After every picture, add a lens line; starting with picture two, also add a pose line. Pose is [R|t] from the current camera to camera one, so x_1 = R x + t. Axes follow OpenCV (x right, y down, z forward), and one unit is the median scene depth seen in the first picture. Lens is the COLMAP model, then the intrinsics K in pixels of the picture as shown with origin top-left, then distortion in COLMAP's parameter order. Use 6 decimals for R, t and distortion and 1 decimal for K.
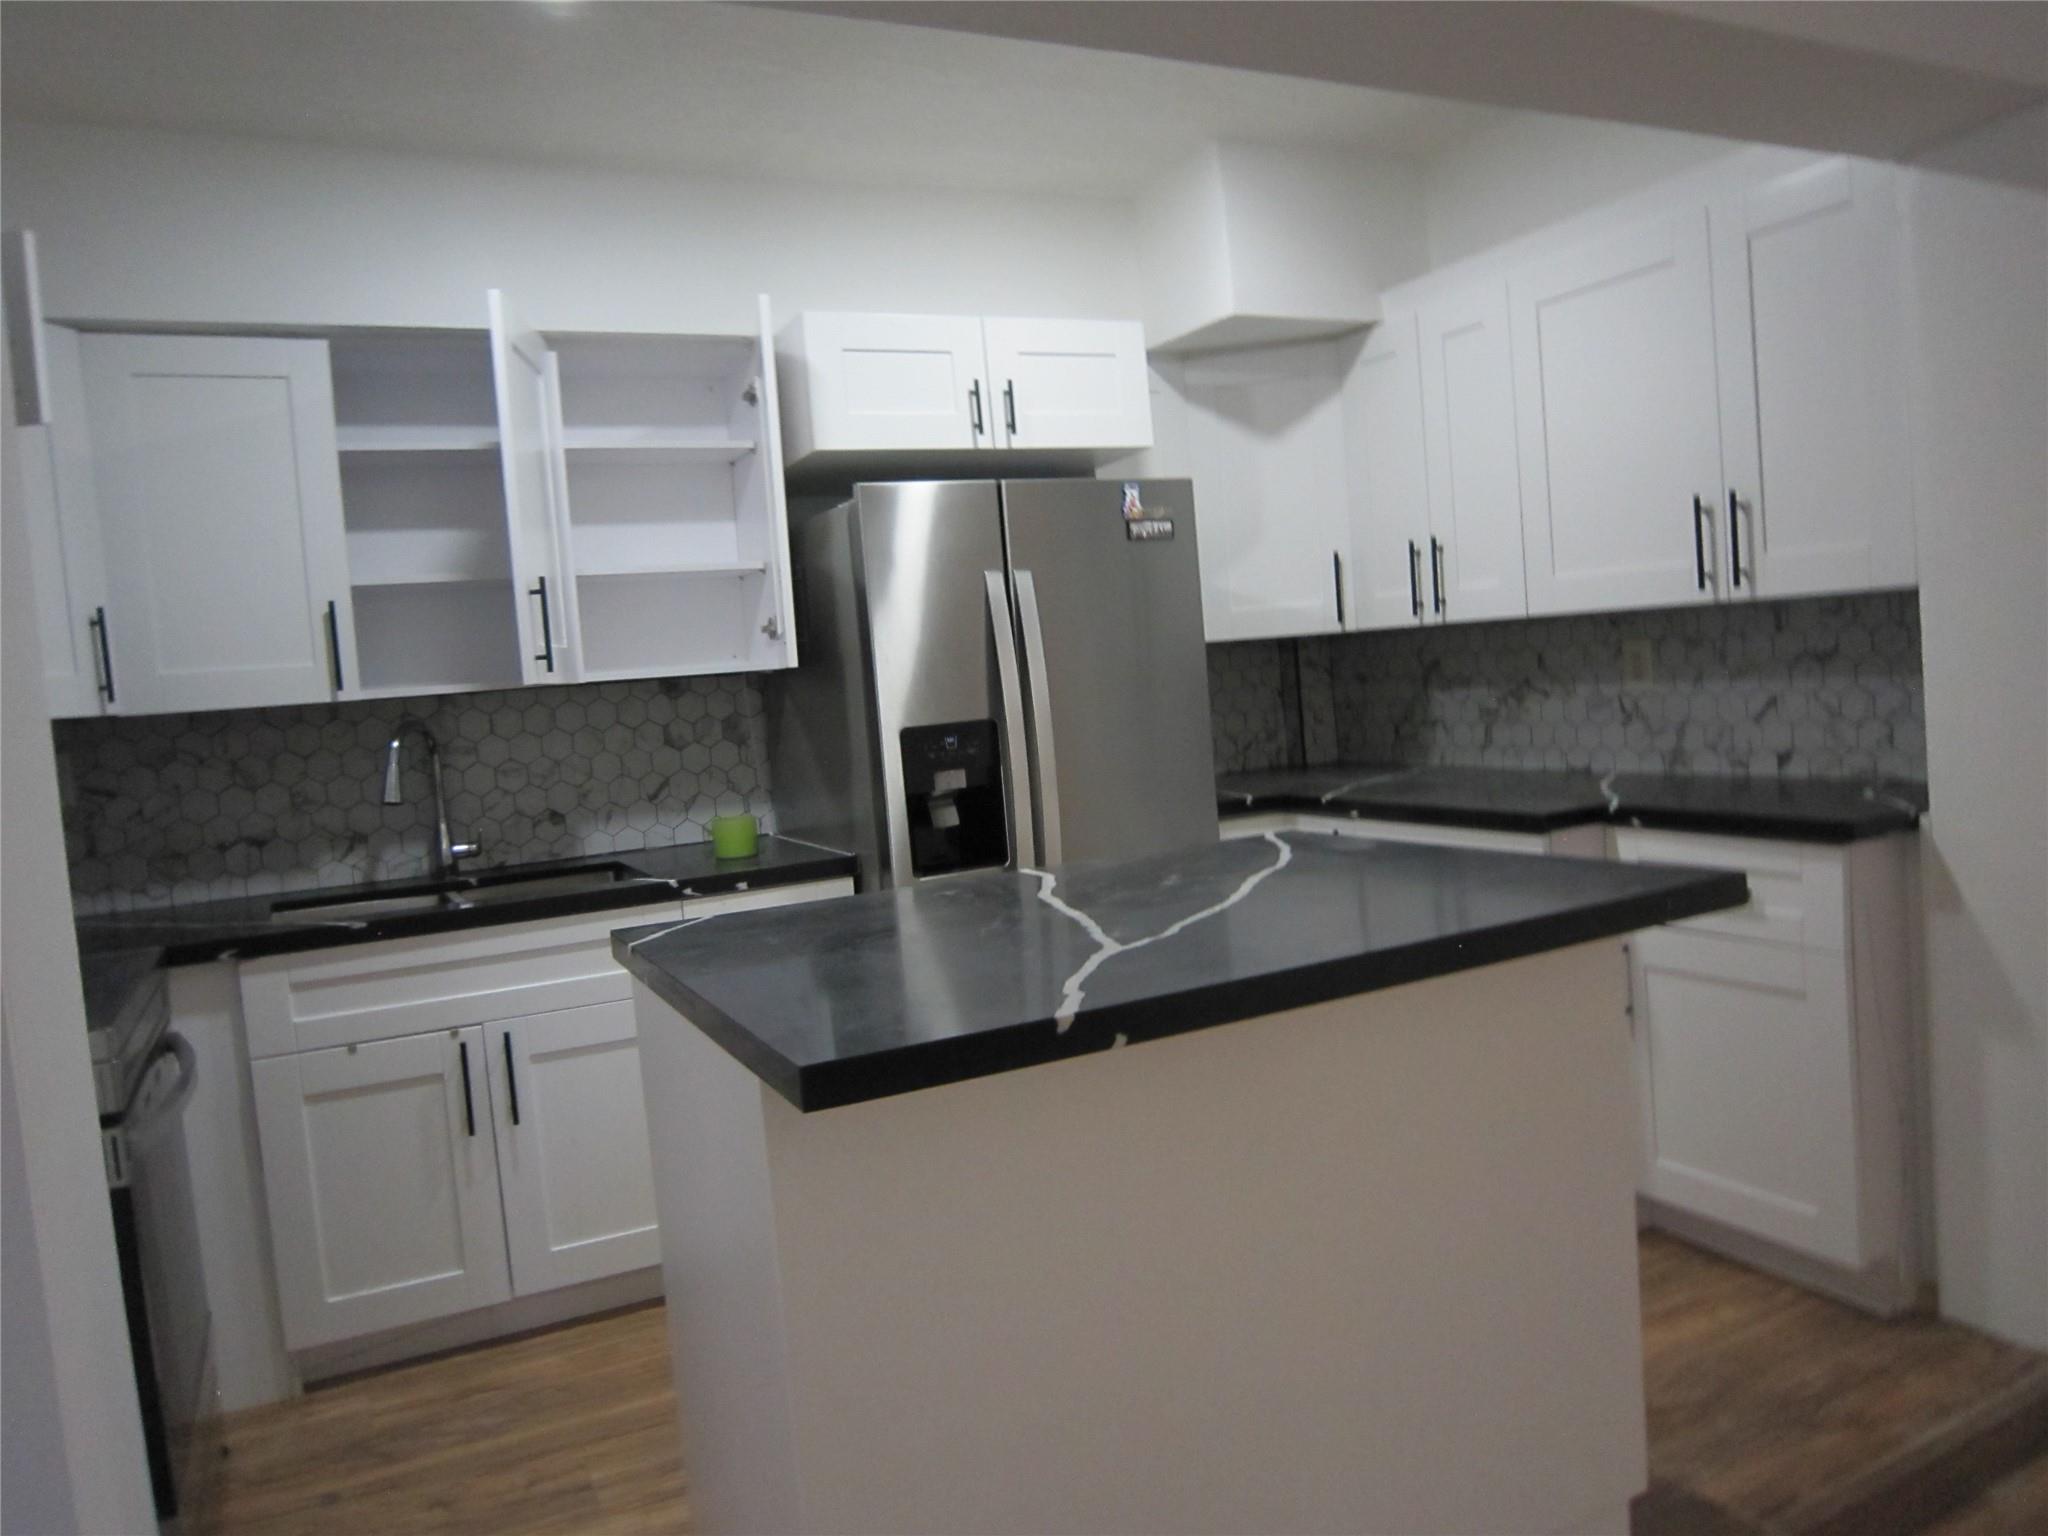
lens RADIAL K [[1484.8, 0, 1024.0], [0, 1484.8, 768.0], [0, 0, 1]] dist [0.002884, -0.034109]
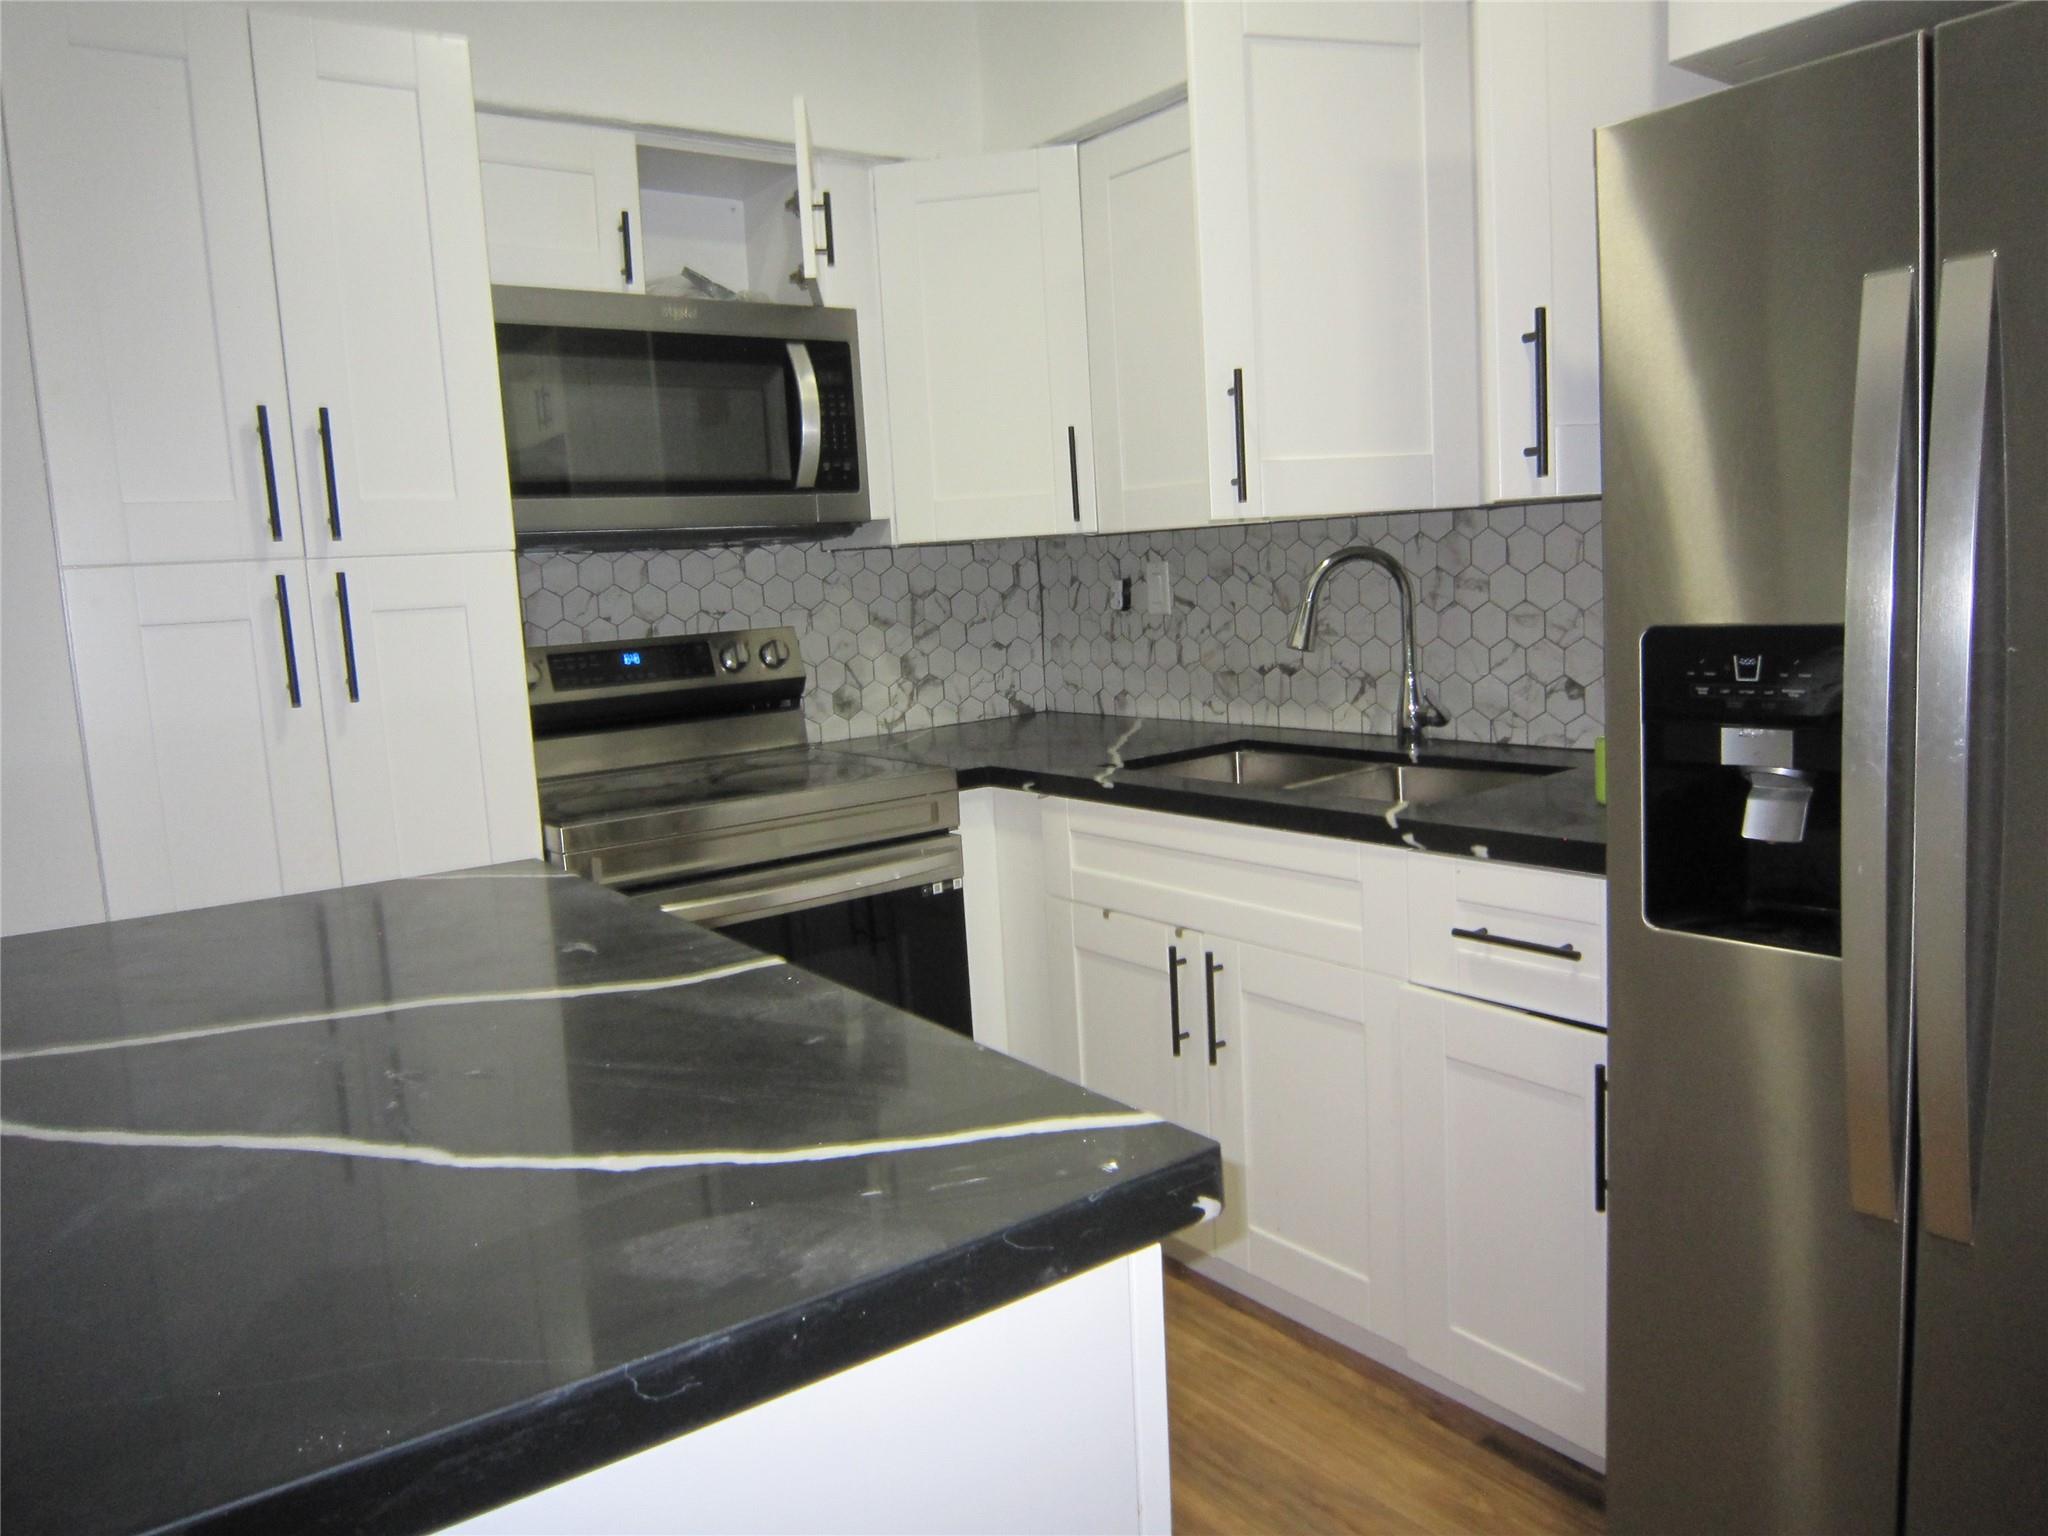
lens RADIAL K [[1484.8, 0, 1024.0], [0, 1484.8, 768.0], [0, 0, 1]] dist [0.002884, -0.034109]
pose [[0.184044, 0.202300, -0.961874, 0.352890], [-0.018038, 0.979121, 0.202476, -0.074341], [0.982752, -0.019915, 0.183850, 0.672753]]
